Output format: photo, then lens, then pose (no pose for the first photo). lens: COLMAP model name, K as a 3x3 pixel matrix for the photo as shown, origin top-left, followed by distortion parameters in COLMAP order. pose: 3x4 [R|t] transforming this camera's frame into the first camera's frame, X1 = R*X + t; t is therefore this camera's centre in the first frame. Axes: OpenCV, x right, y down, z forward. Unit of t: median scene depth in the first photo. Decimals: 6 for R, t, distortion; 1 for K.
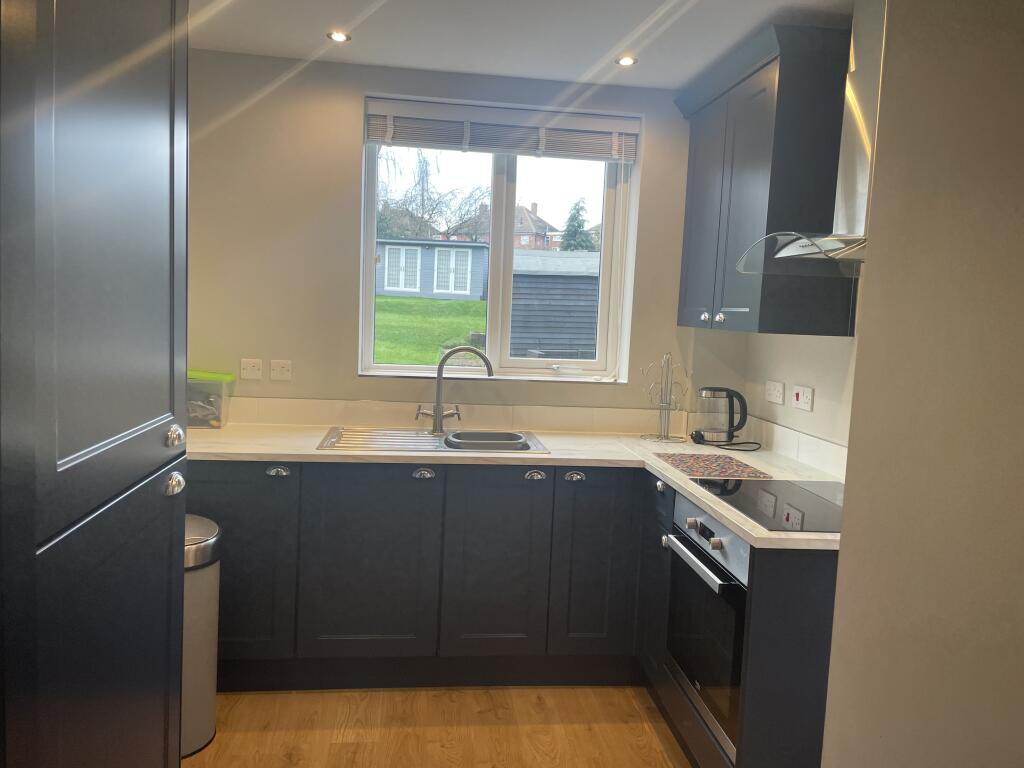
lens RADIAL K [[768.5, 0, 508.9], [0, 768.5, 377.0], [0, 0, 1]] dist [0.102106, 0.006437]
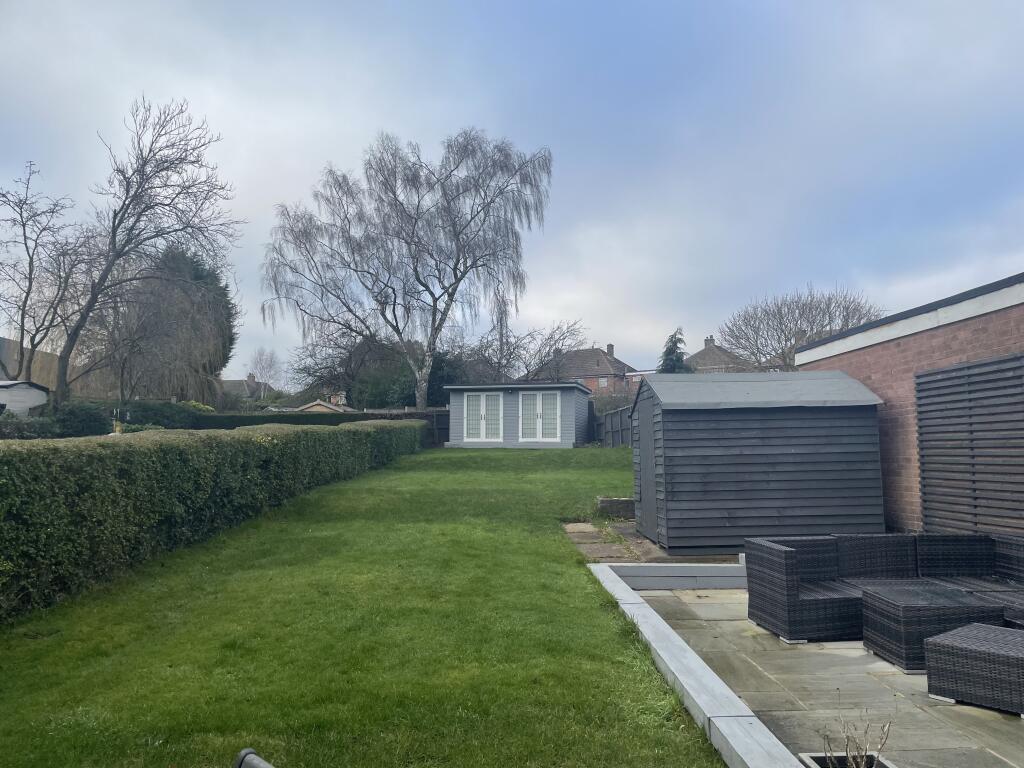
lens RADIAL K [[768.5, 0, 511.7], [0, 768.5, 383.6], [0, 0, 1]] dist [0.102106, 0.006437]
pose [[0.994870, -0.056107, -0.084178, -0.067611], [0.040024, 0.982513, -0.181840, -0.037417], [0.092909, 0.177538, 0.979718, 0.304167]]
